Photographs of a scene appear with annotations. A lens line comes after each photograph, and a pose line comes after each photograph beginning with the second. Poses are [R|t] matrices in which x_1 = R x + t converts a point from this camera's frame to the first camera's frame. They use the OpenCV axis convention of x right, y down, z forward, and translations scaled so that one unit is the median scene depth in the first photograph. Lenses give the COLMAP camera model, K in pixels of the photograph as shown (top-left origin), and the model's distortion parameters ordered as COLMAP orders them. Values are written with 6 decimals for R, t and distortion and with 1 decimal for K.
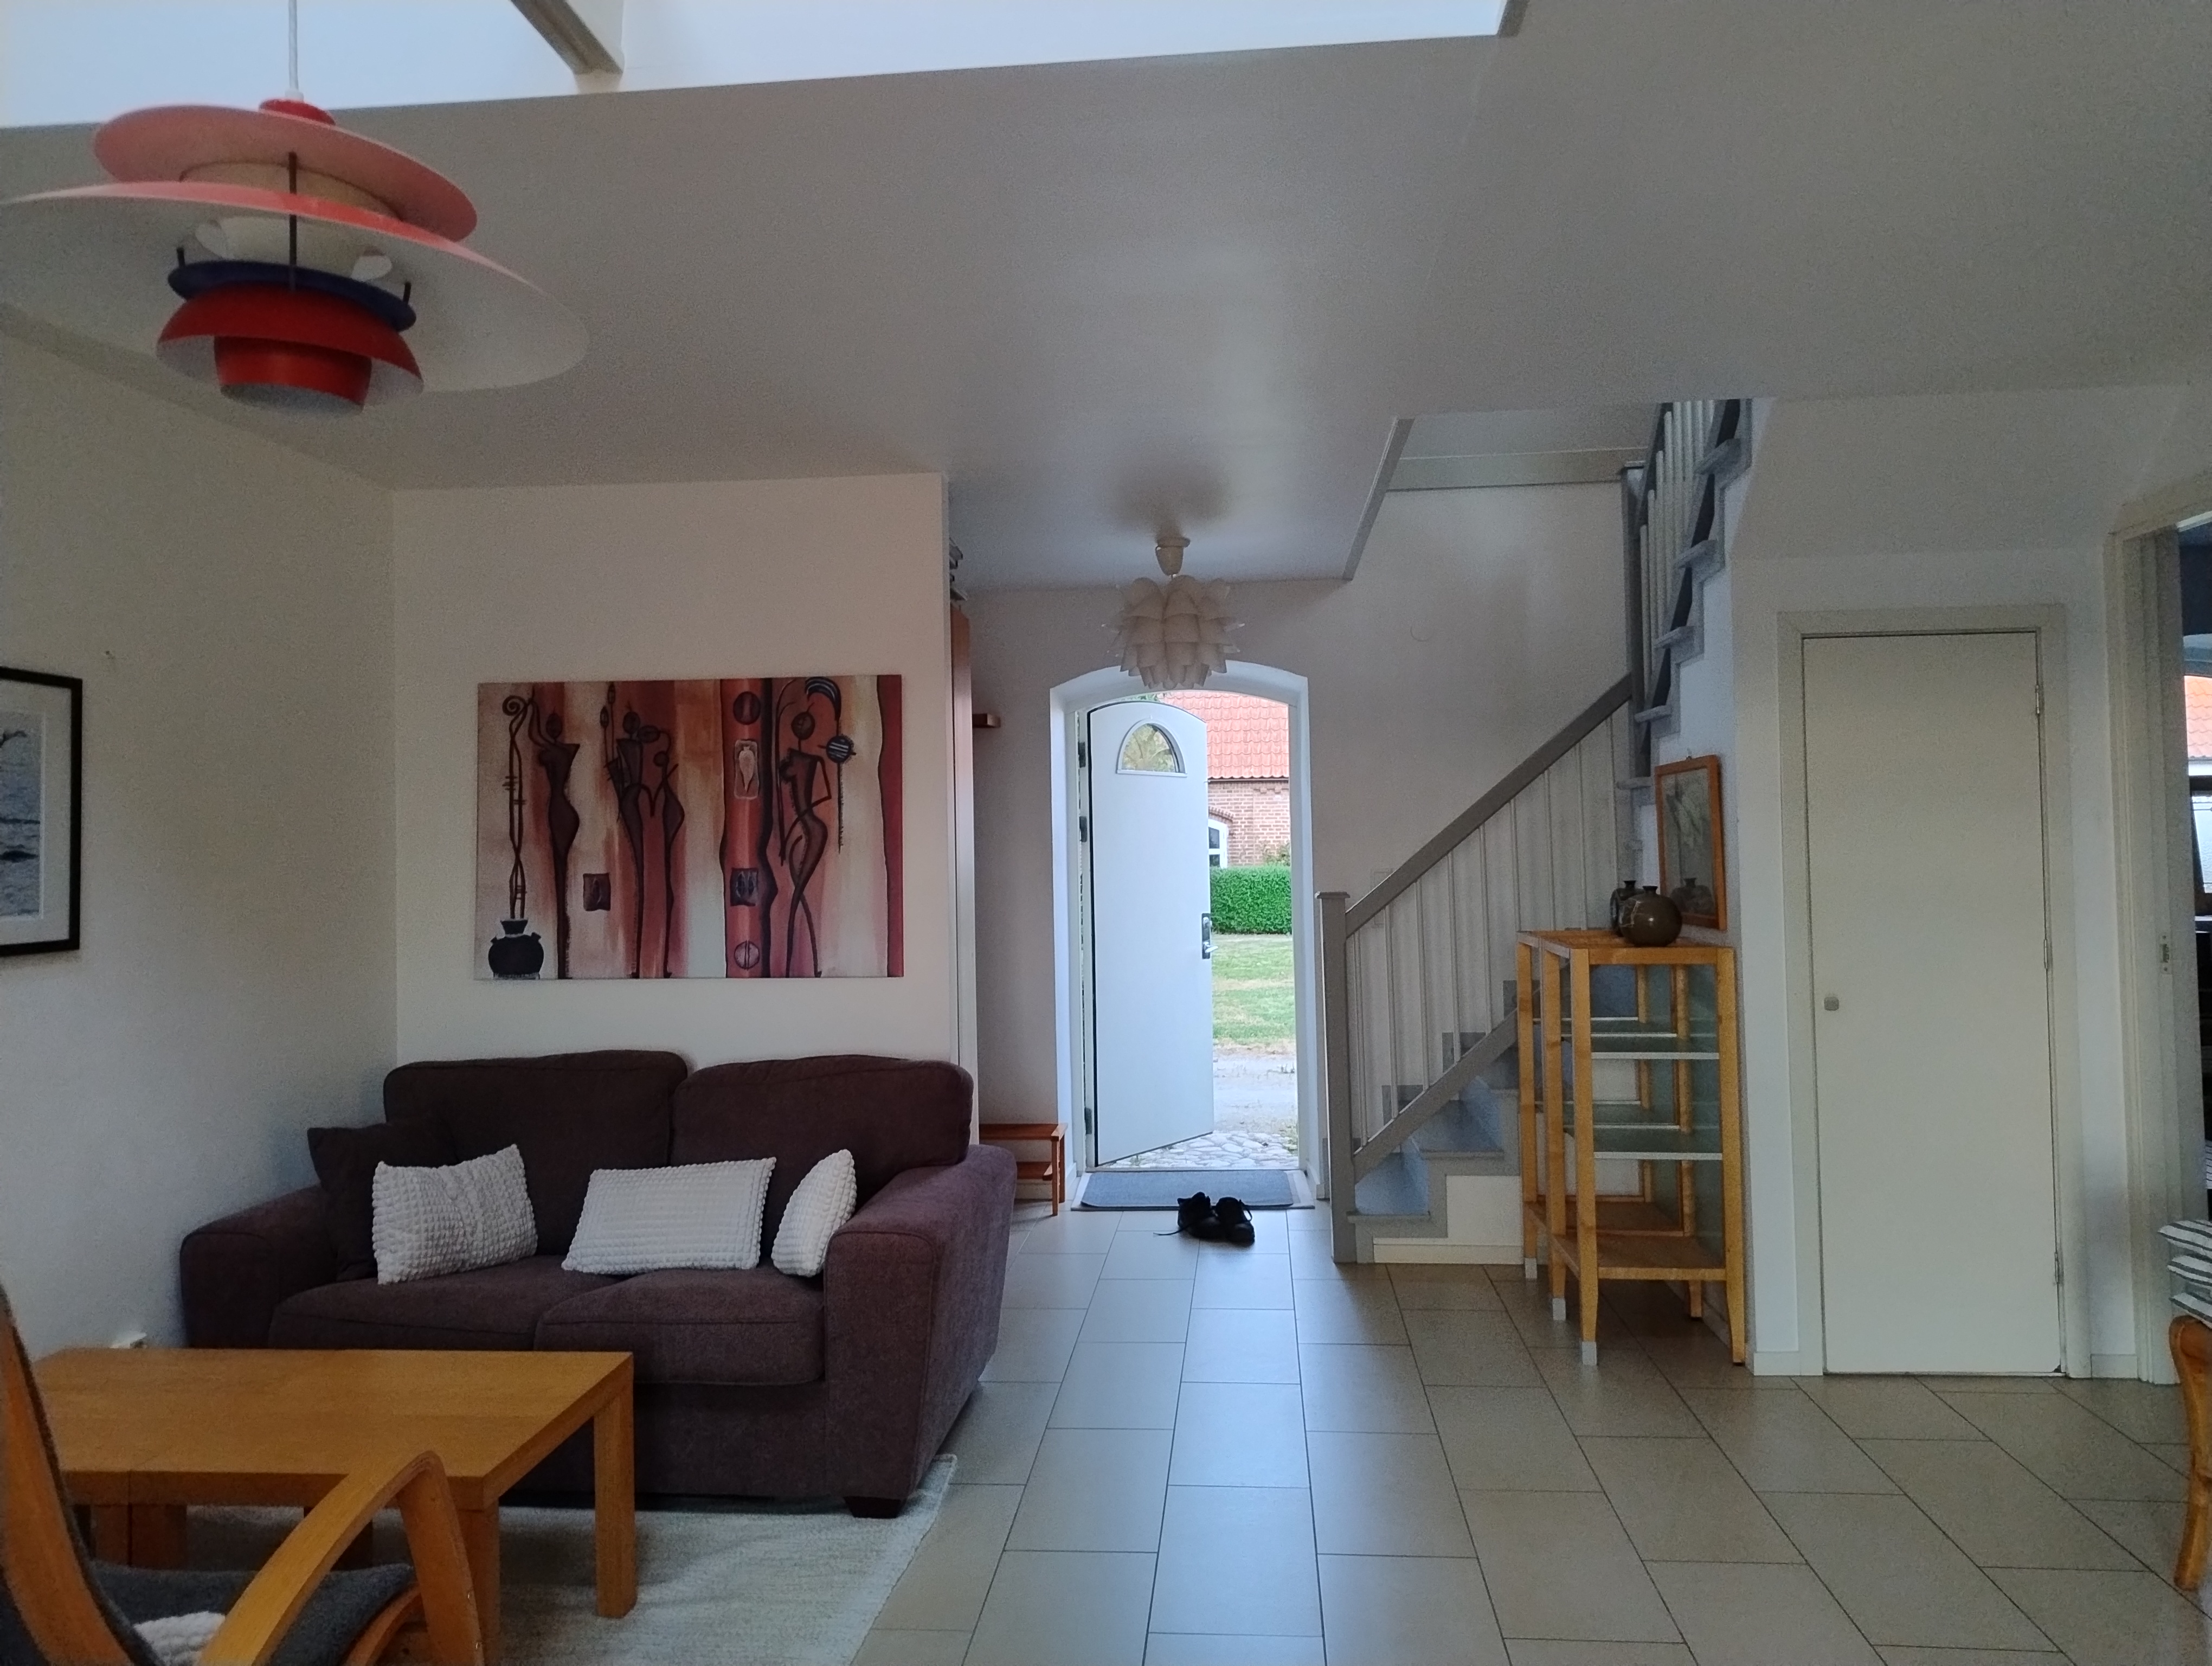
lens RADIAL K [[1552.6, 0, 1112.3], [0, 1552.6, 820.4], [0, 0, 1]] dist [0.018149, -0.015613]
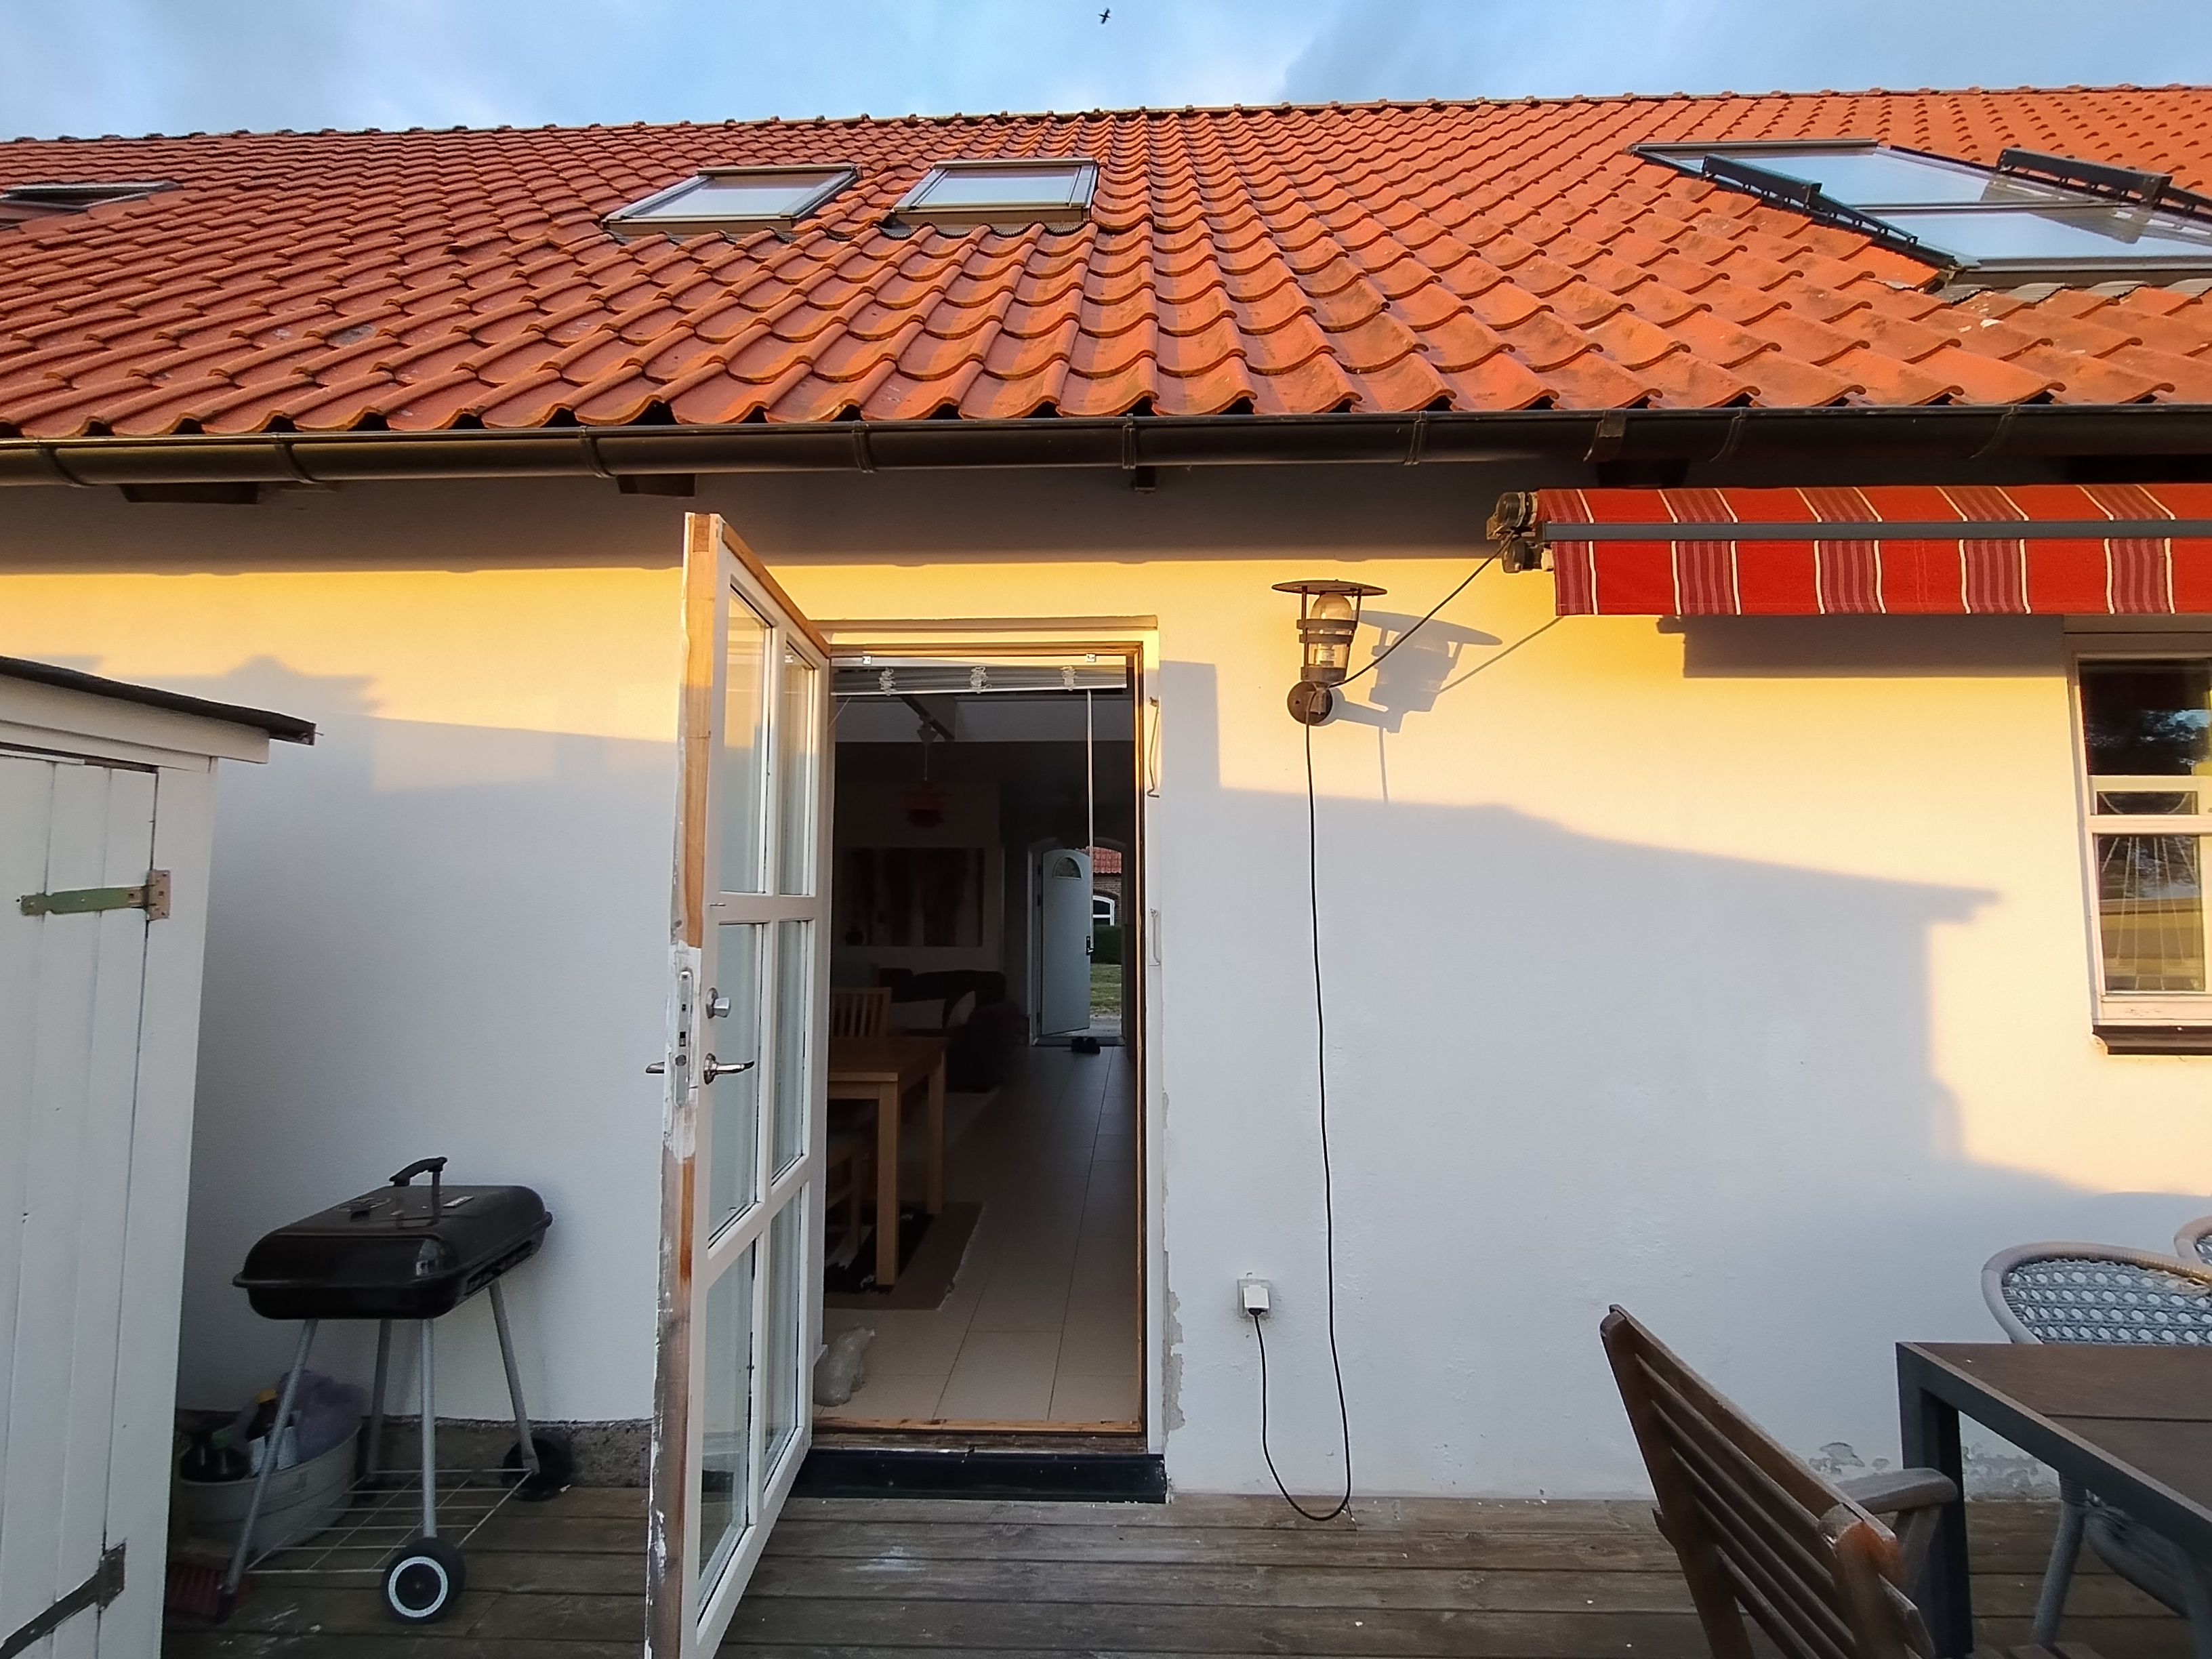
lens RADIAL K [[983.4, 0, 1107.4], [0, 983.4, 837.1], [0, 0, 1]] dist [-0.007297, 0.003525]
pose [[0.998010, 0.020599, 0.059596, -0.007496], [-0.017023, 0.998060, -0.059895, -0.003135], [-0.060714, 0.058761, 0.996424, -0.960941]]
